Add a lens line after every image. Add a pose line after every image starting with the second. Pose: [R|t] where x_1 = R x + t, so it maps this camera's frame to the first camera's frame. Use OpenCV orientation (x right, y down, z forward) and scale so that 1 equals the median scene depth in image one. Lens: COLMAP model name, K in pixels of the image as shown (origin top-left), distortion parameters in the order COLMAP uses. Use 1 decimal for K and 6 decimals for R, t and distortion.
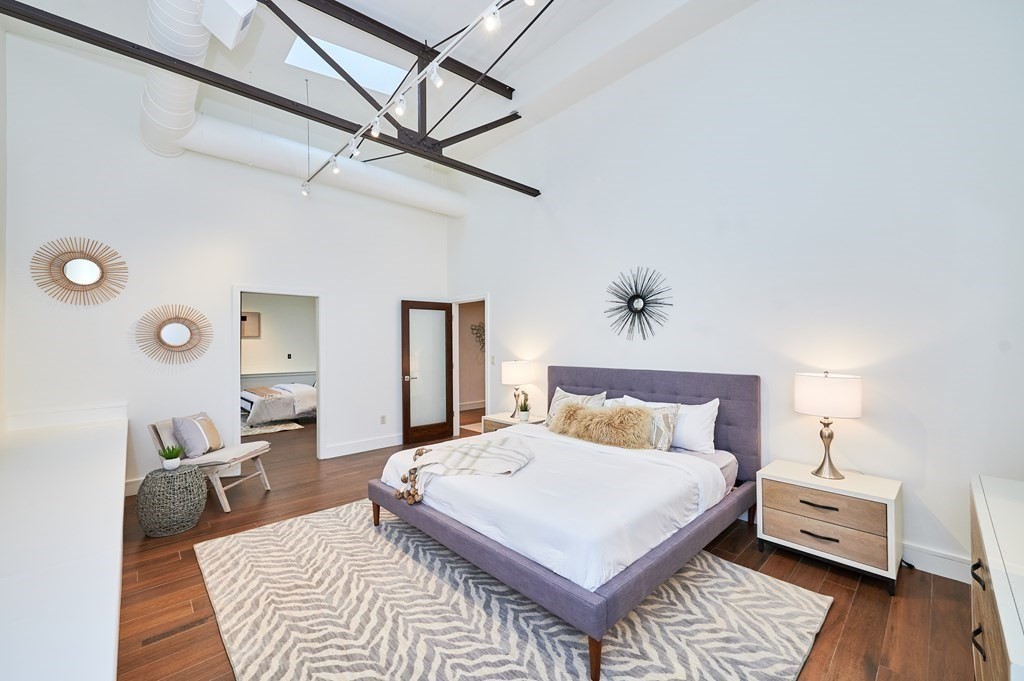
lens RADIAL K [[407.2, 0, 508.6], [0, 407.2, 340.2], [0, 0, 1]] dist [-0.002463, -0.000337]
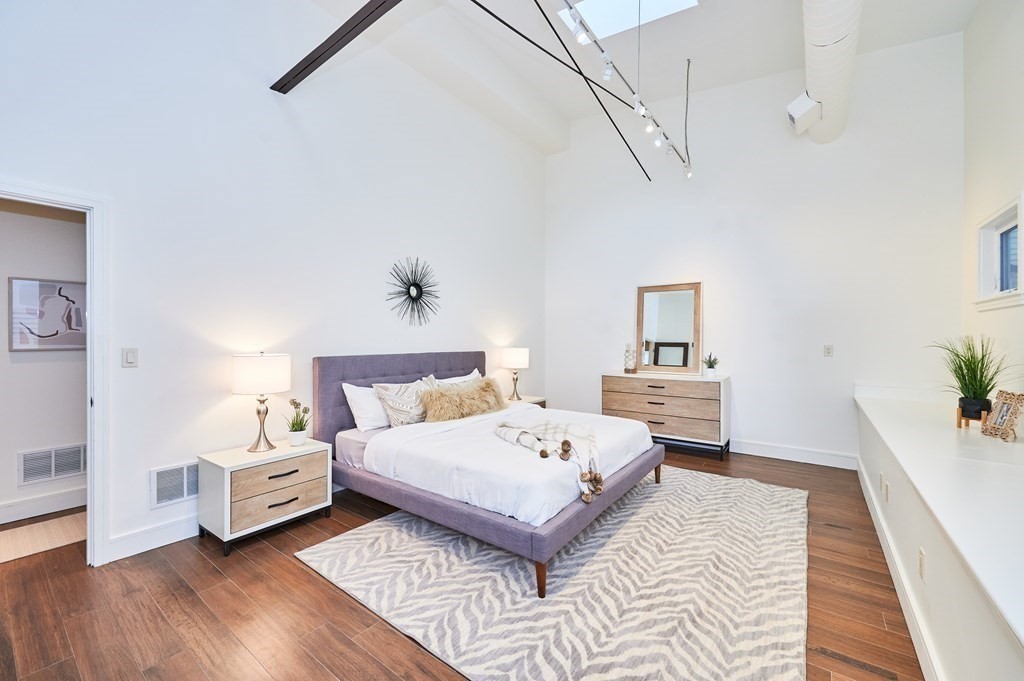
lens RADIAL K [[407.2, 0, 508.6], [0, 407.2, 340.2], [0, 0, 1]] dist [-0.002463, -0.000337]
pose [[-0.180875, 0.002737, 0.983502, -1.206889], [-0.009469, 0.999945, -0.004524, 0.061968], [-0.983461, -0.010131, -0.180839, 1.482172]]
